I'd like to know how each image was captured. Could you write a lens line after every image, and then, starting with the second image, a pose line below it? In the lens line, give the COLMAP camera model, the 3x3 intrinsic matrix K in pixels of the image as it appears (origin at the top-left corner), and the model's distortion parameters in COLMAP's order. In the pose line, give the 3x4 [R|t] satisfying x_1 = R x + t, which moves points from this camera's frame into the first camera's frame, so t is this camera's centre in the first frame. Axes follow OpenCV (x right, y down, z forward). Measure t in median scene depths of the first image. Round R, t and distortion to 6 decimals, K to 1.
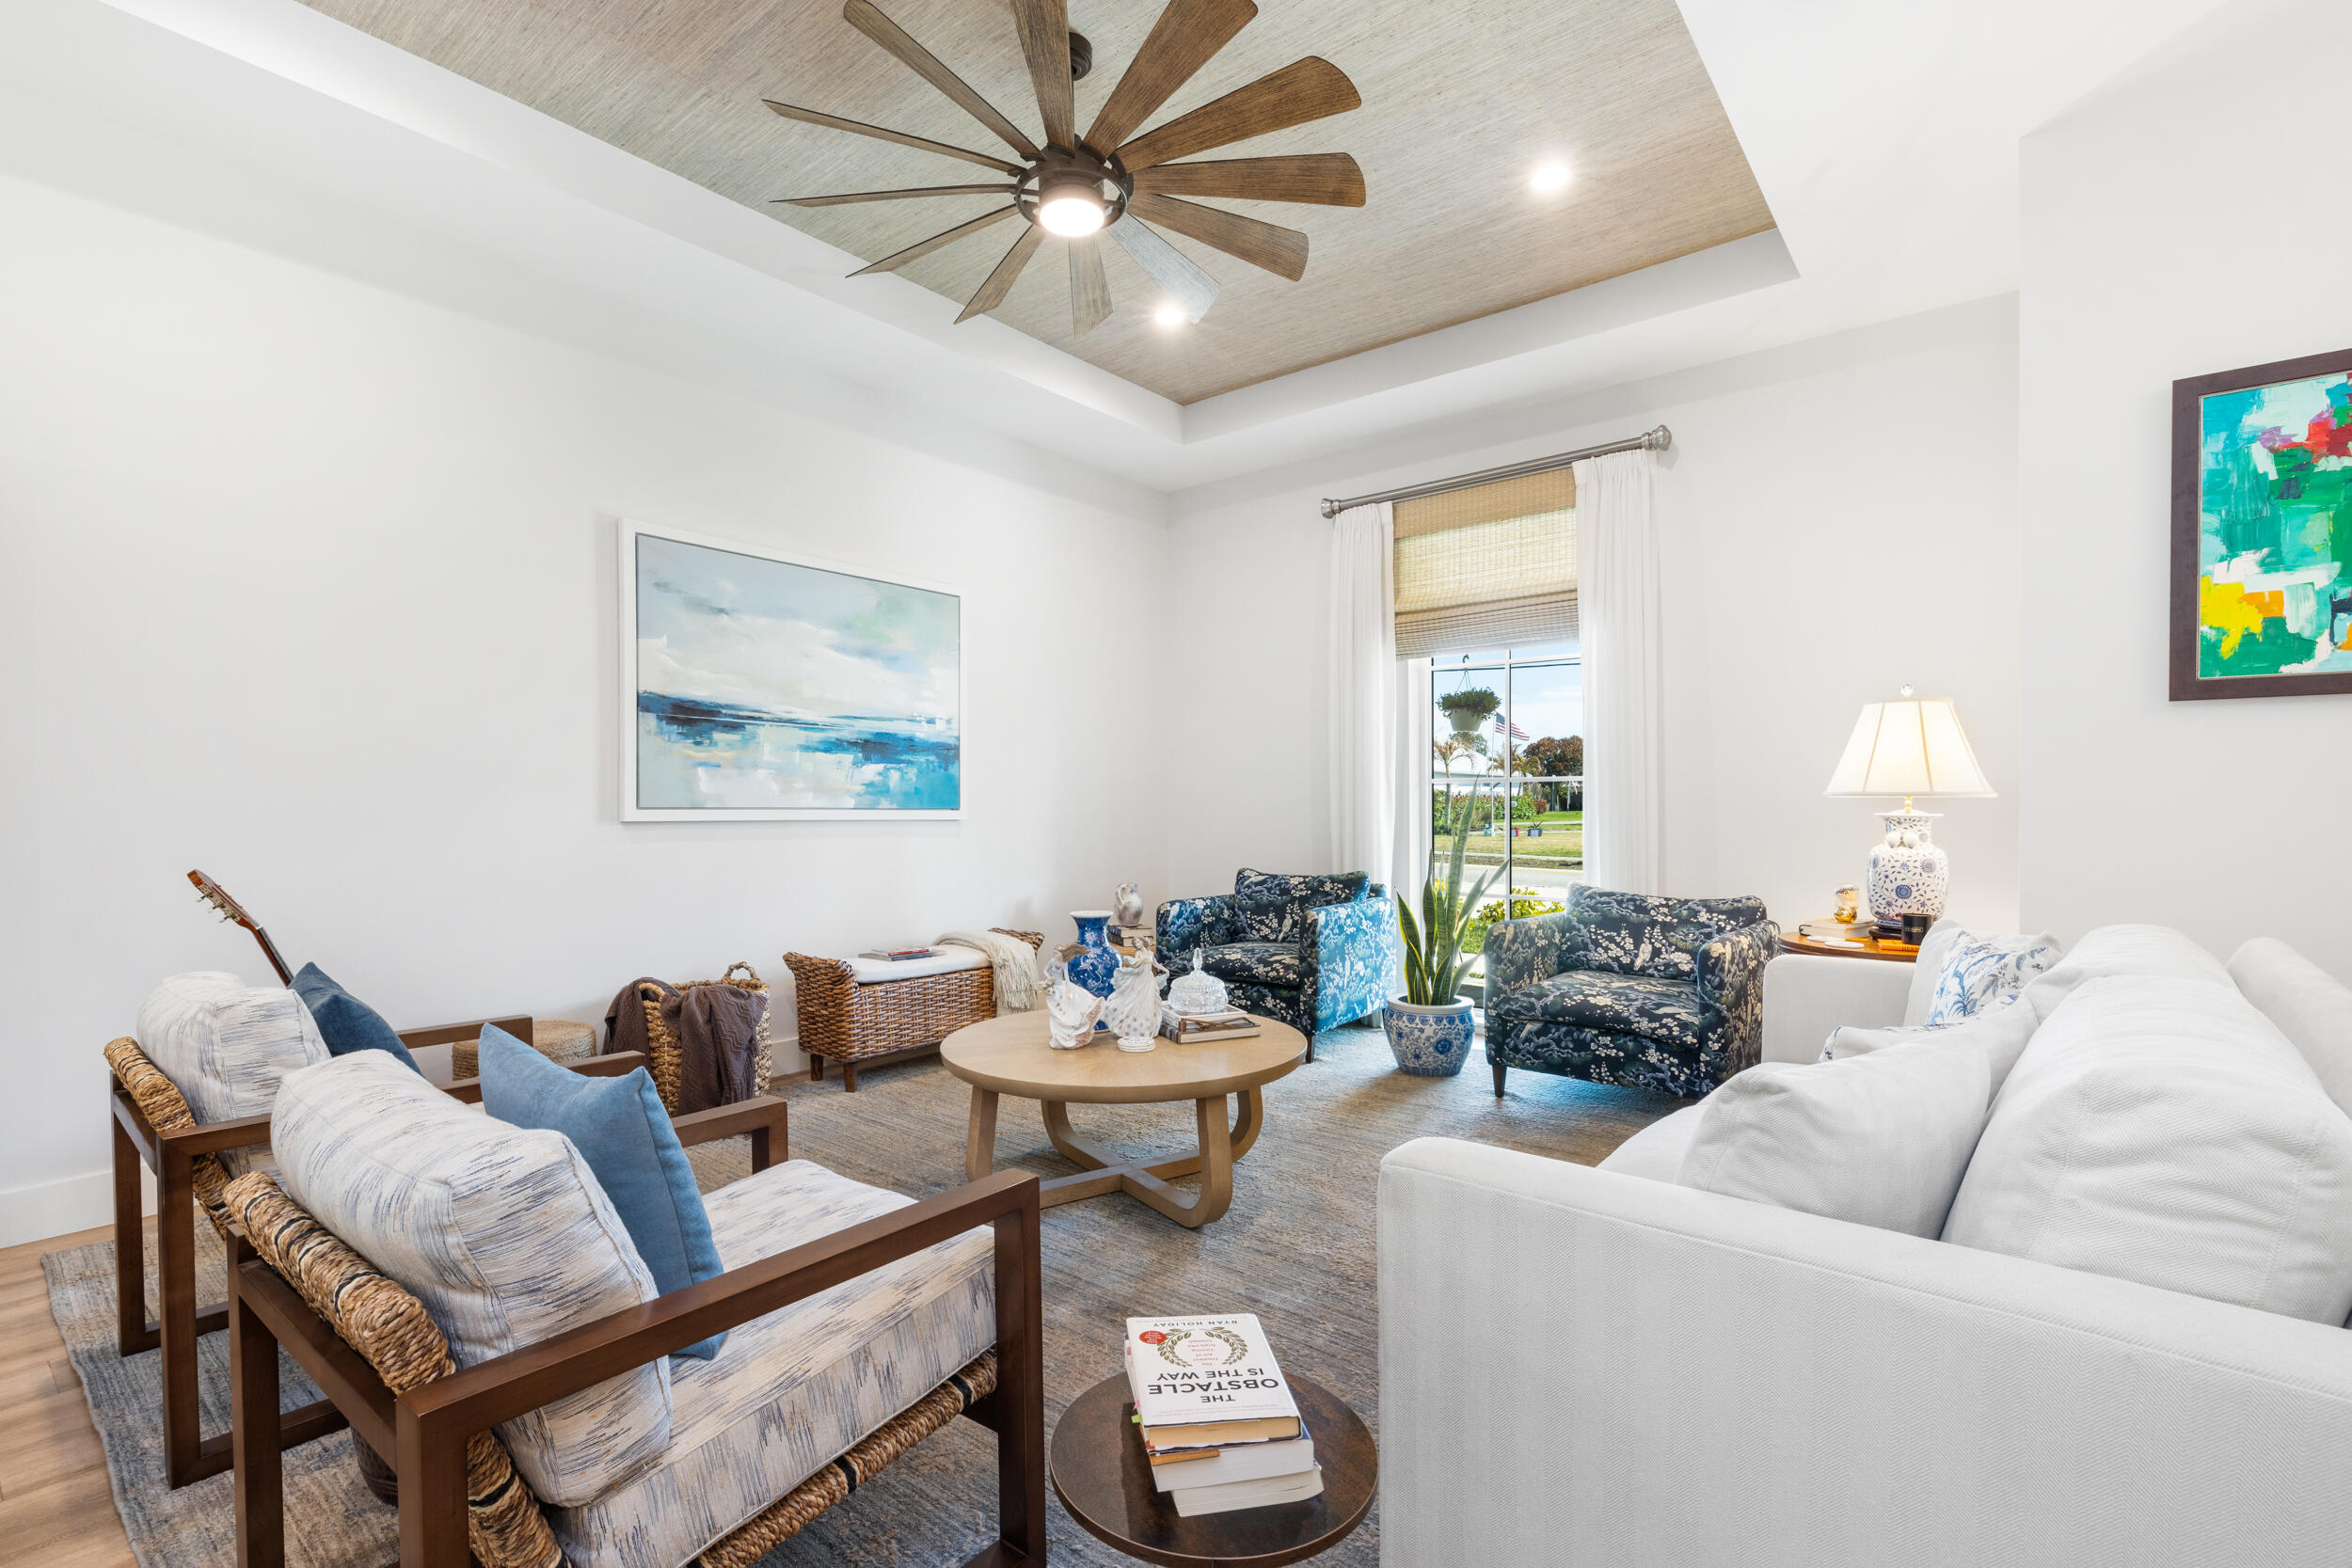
lens RADIAL K [[1068.6, 0, 1166.8], [0, 1068.6, 806.0], [0, 0, 1]] dist [-0.002315, 0.000004]
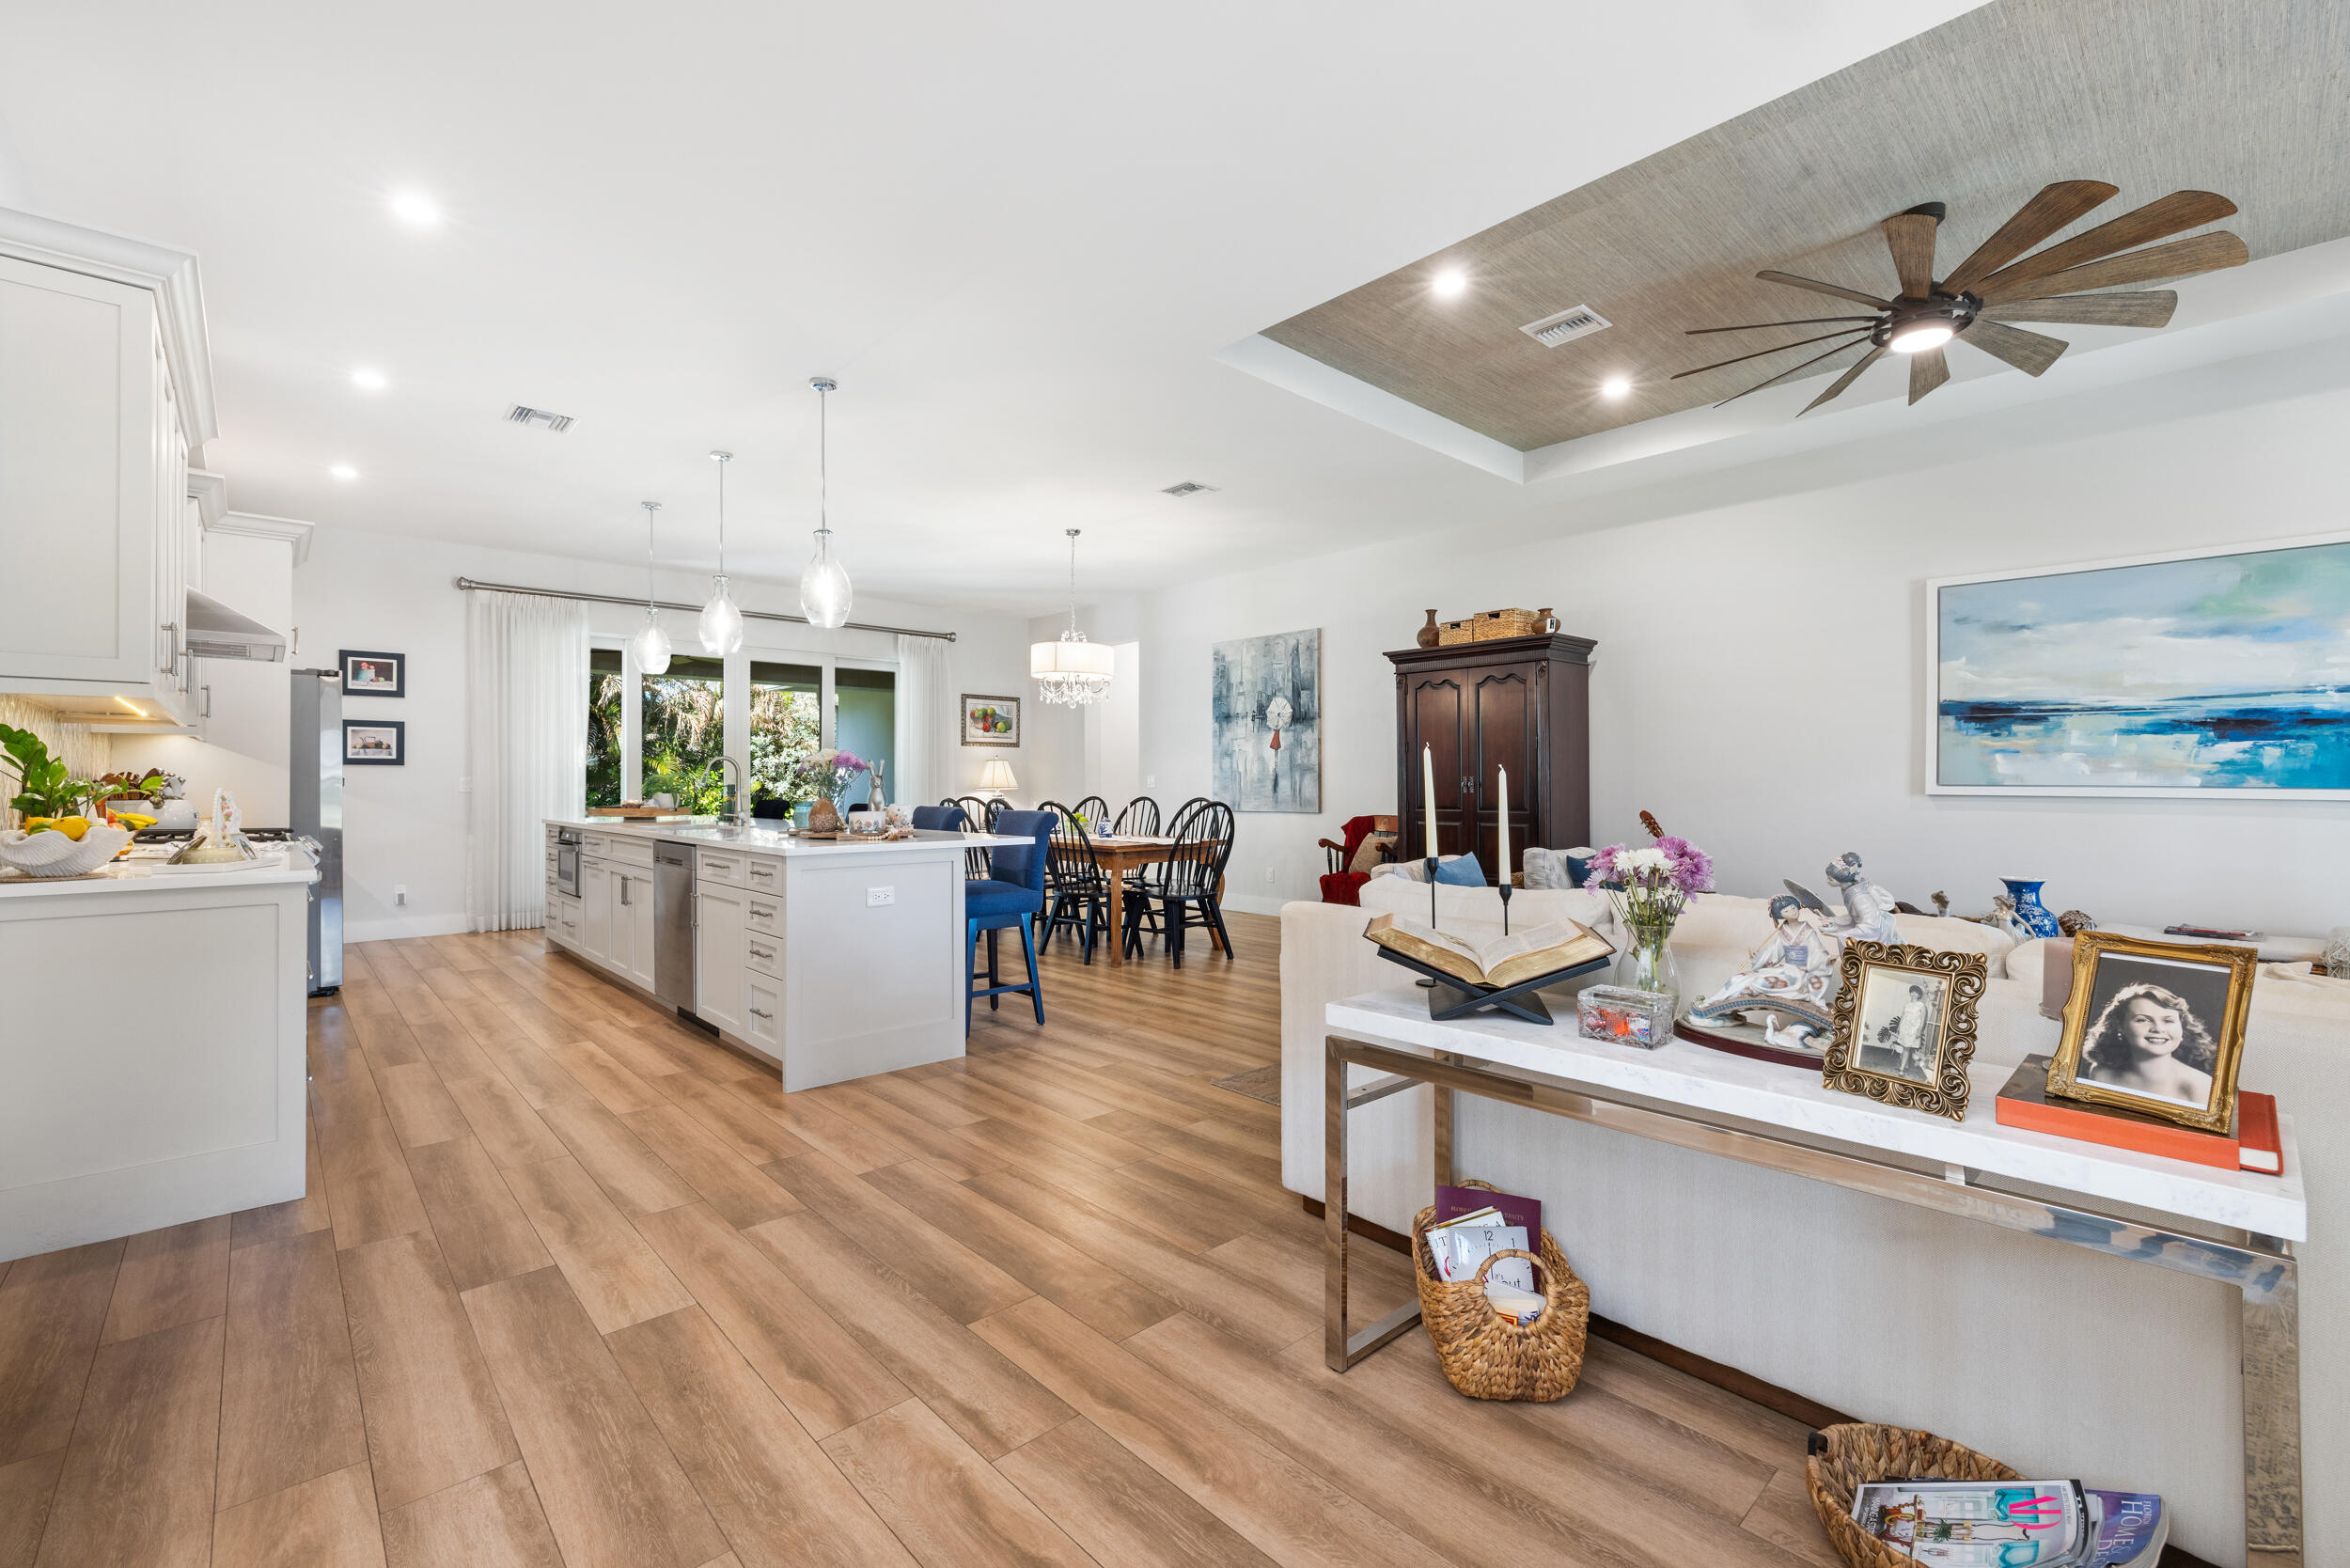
lens RADIAL K [[996.3, 0, 1166.1], [0, 996.3, 775.0], [0, 0, 1]] dist [0.000319, 0.000546]
pose [[-0.141181, -0.003599, -0.989977, 0.868057], [-0.001125, 0.999993, -0.003475, -0.005130], [0.989983, 0.000624, -0.141184, 0.174303]]
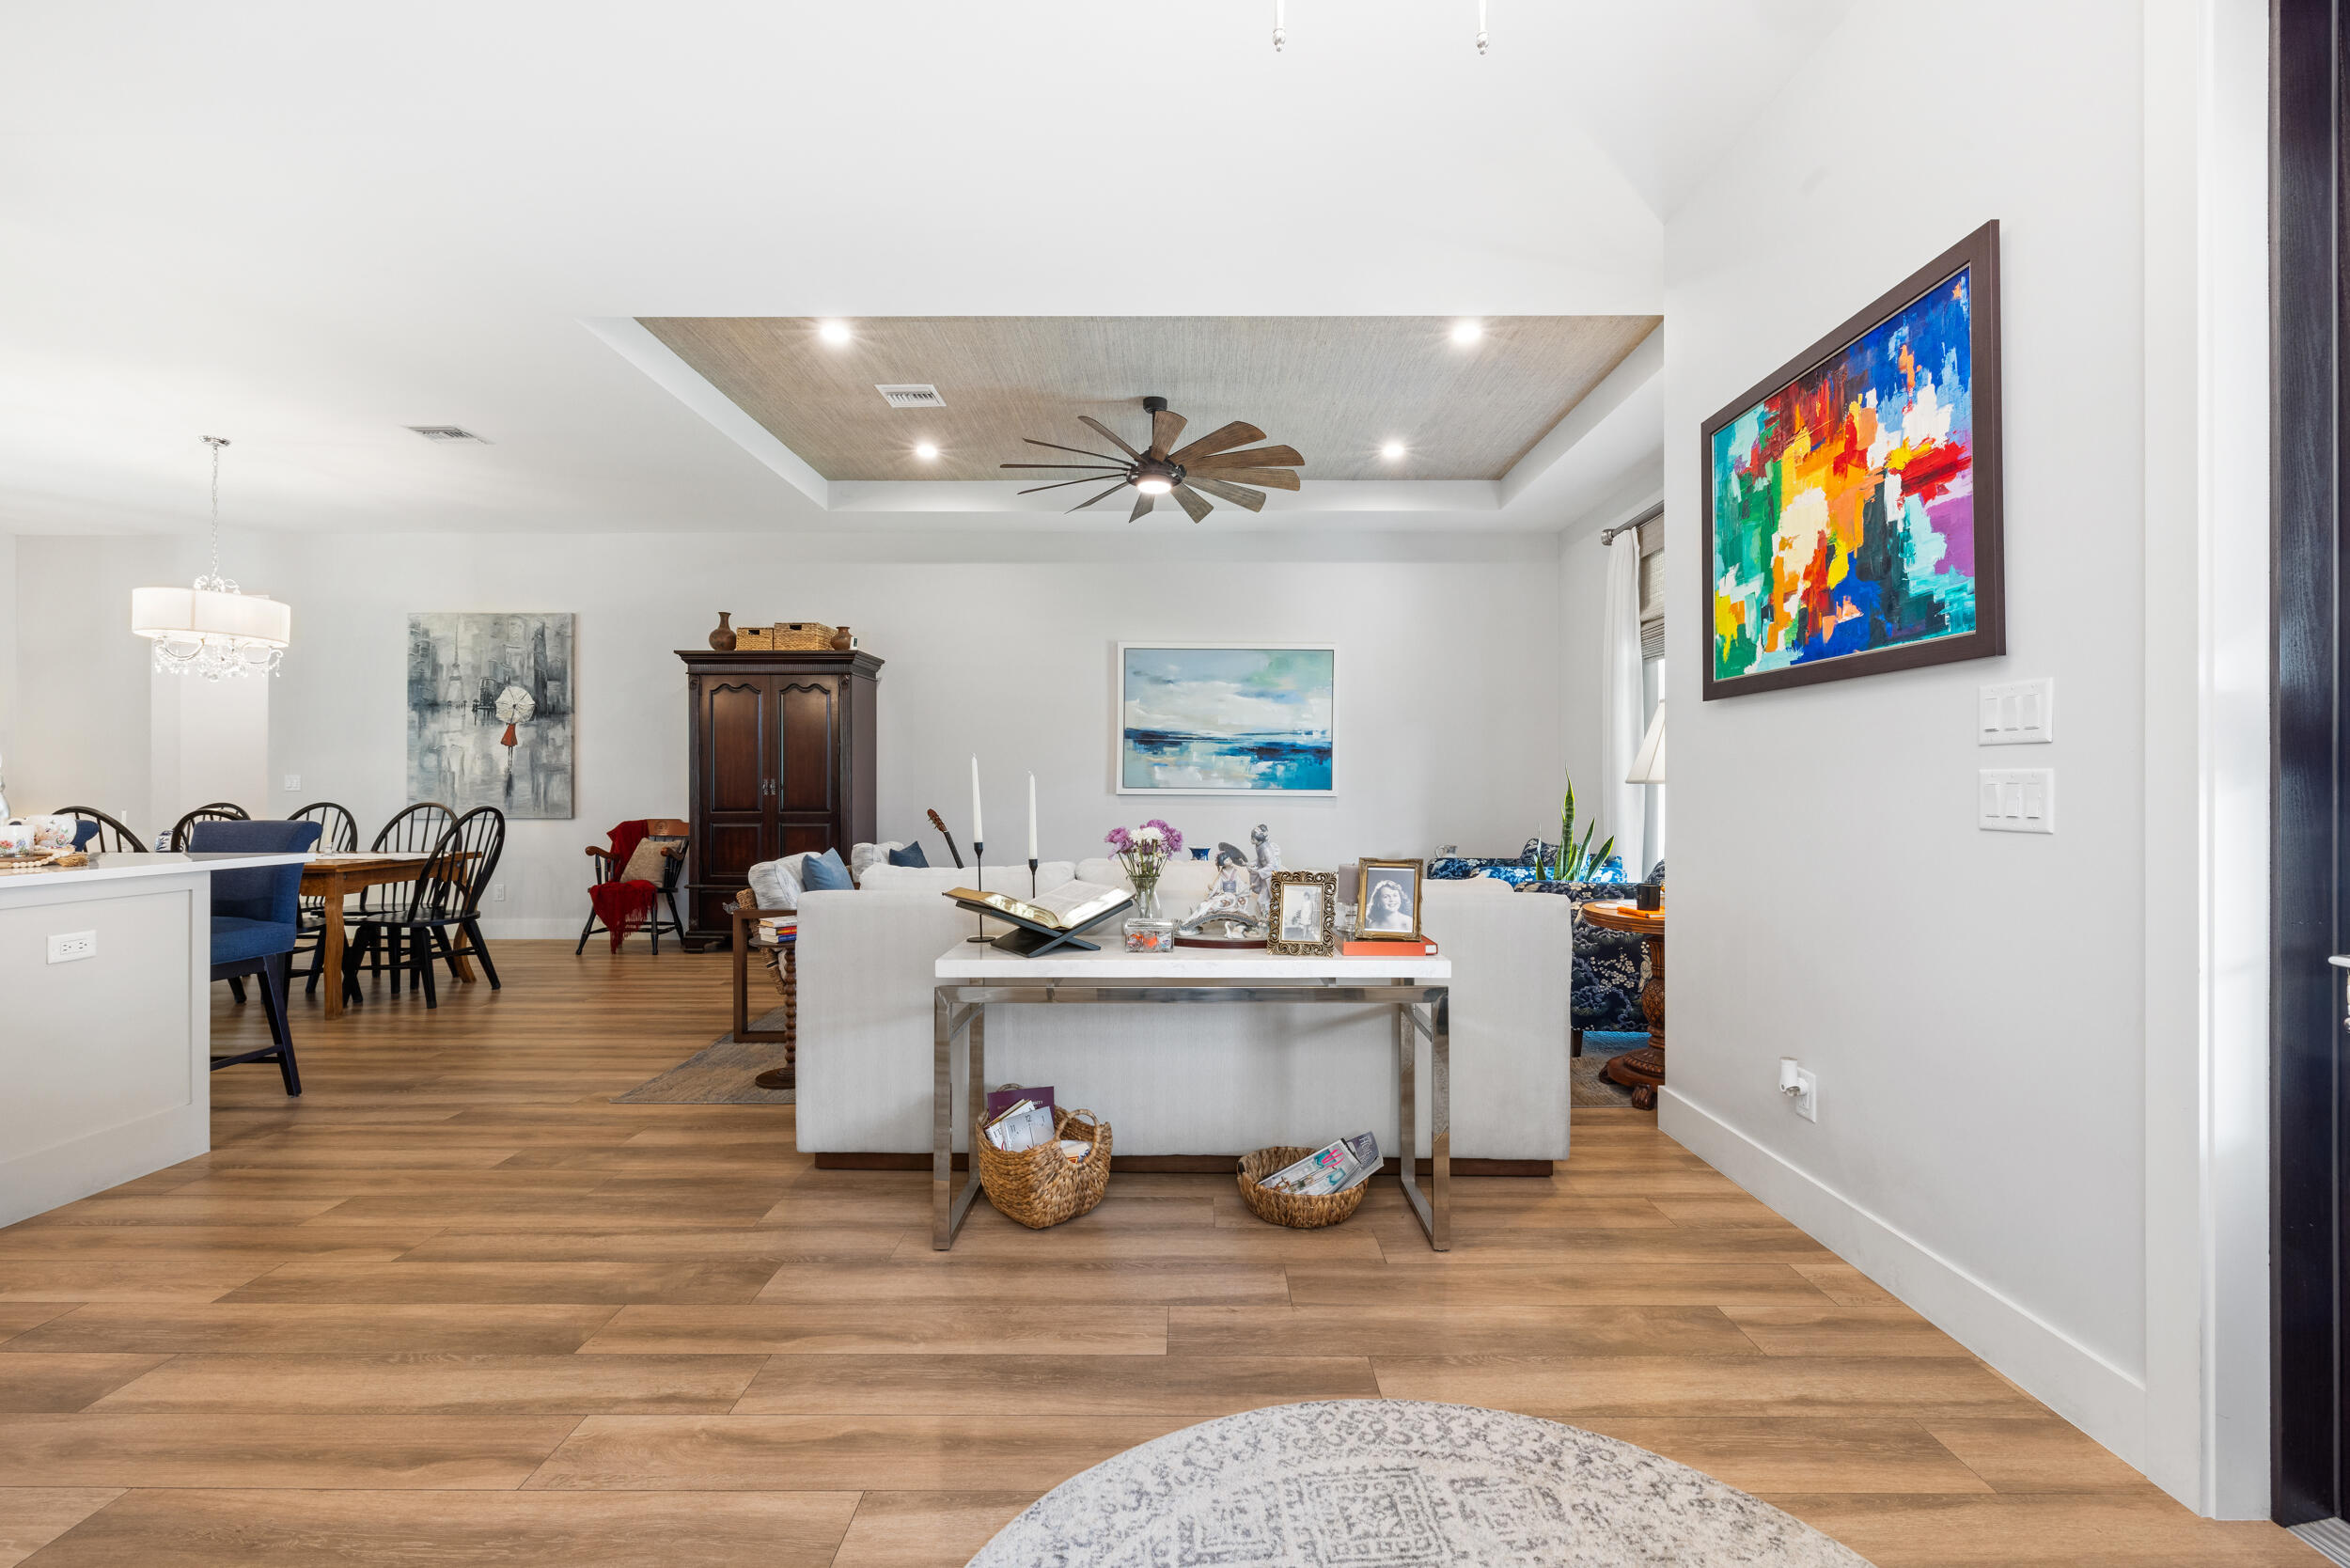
lens RADIAL K [[996.9, 0, 1187.2], [0, 996.9, 780.4], [0, 0, 1]] dist [-0.002583, -0.000247]
pose [[0.632357, 0.000270, -0.774677, 0.939323], [-0.005541, 0.999976, -0.004175, -0.003748], [0.774657, 0.006932, 0.632343, -0.070316]]
